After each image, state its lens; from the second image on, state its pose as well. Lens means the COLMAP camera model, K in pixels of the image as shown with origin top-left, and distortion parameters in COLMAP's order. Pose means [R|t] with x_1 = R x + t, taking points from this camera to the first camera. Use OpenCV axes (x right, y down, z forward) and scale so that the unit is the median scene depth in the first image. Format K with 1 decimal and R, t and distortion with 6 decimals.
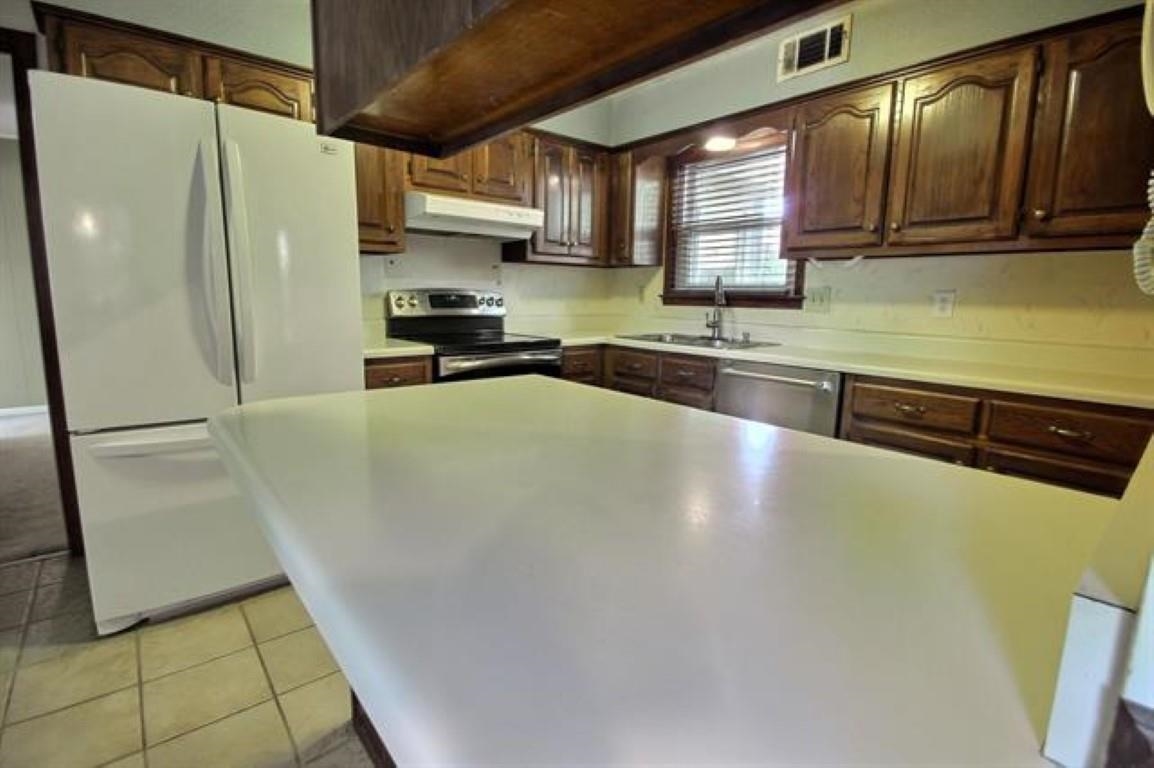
lens RADIAL K [[534.1, 0, 575.1], [0, 534.1, 379.3], [0, 0, 1]] dist [-0.001515, -0.003735]
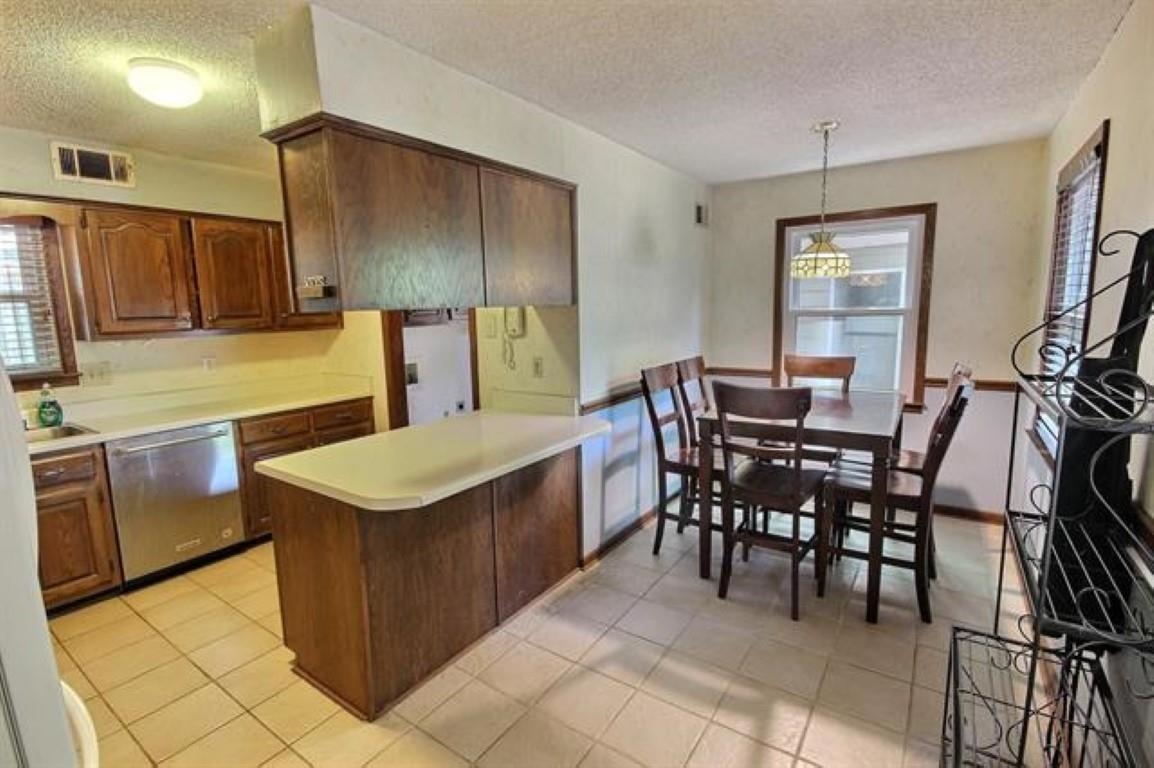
lens RADIAL K [[534.1, 0, 580.2], [0, 534.1, 379.6], [0, 0, 1]] dist [-0.001515, -0.003735]
pose [[-0.271772, -0.147766, 0.950950, -0.857519], [0.166235, 0.966080, 0.197625, -0.189487], [-0.947896, 0.211790, -0.237989, 0.319270]]
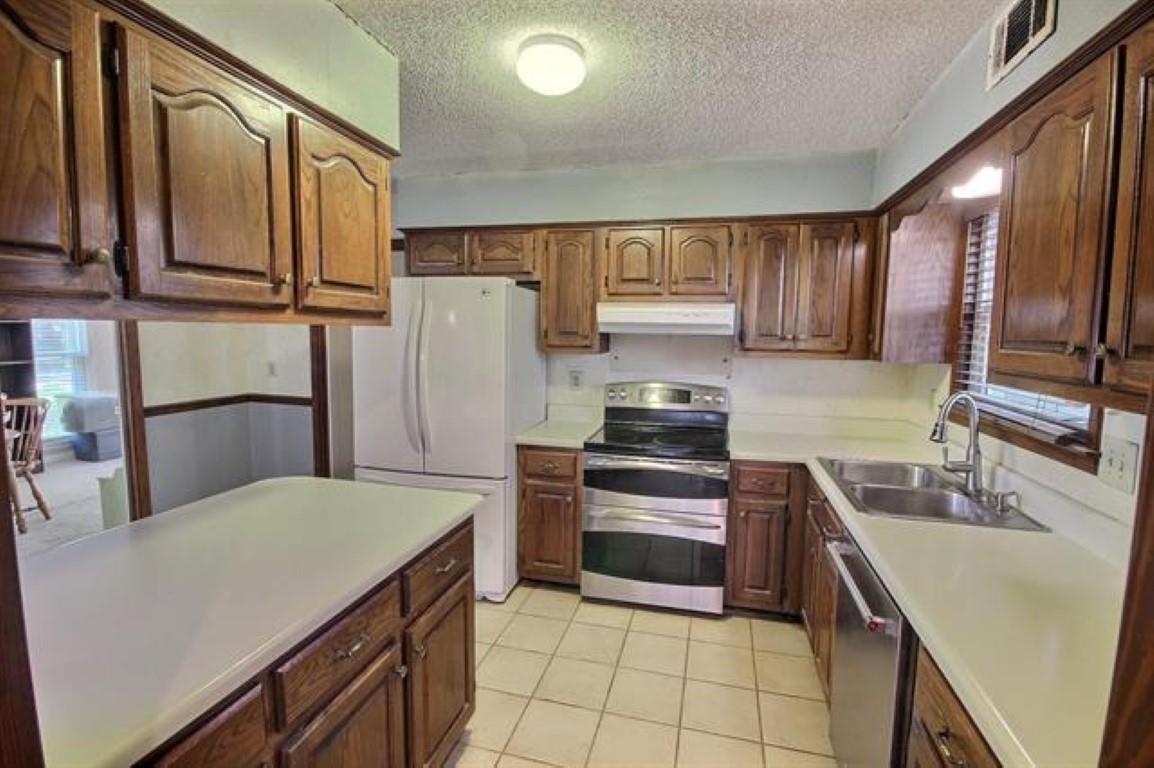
lens RADIAL K [[534.1, 0, 577.0], [0, 534.1, 385.1], [0, 0, 1]] dist [-0.001515, -0.003735]
pose [[0.568597, 0.076809, -0.819022, 0.567104], [-0.133697, 0.991022, 0.000122, -0.155933], [0.811679, 0.109432, 0.573761, 0.294716]]
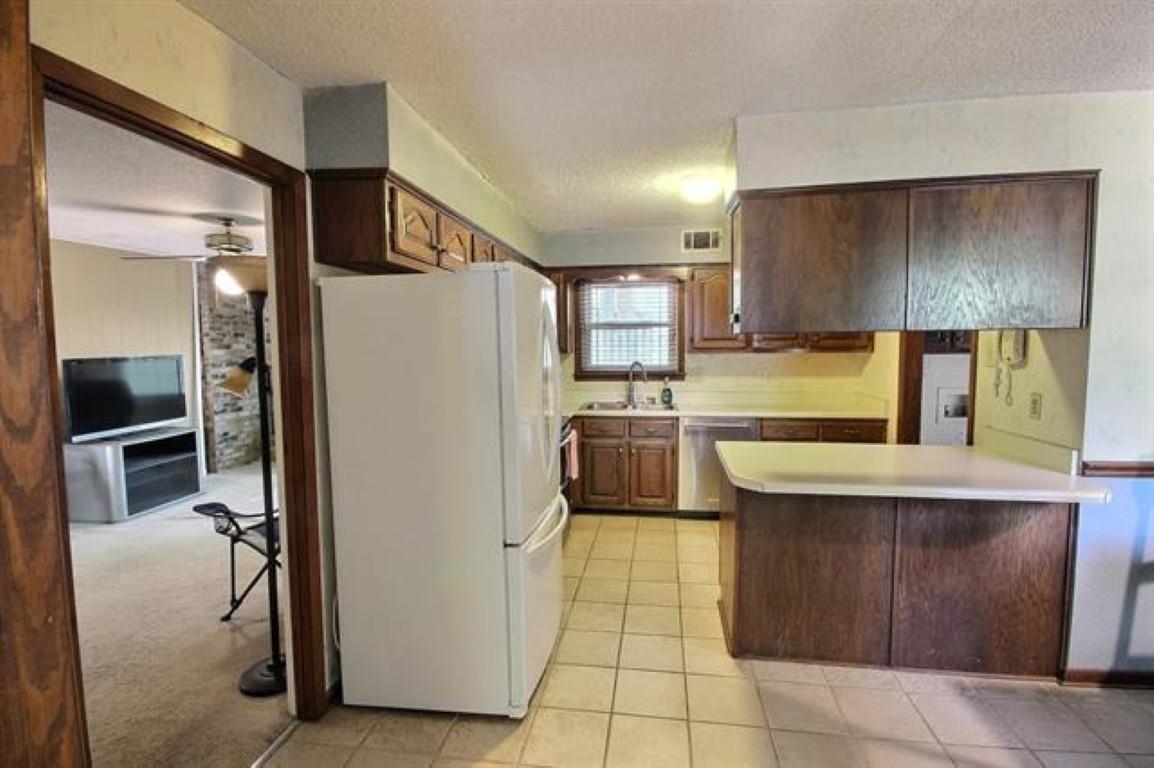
lens RADIAL K [[534.1, 0, 585.7], [0, 534.1, 376.9], [0, 0, 1]] dist [-0.001515, -0.003735]
pose [[0.745324, -0.069492, 0.663071, -0.913262], [0.127370, 0.991076, -0.039302, -0.120408], [-0.654423, 0.113748, 0.747524, -0.031281]]
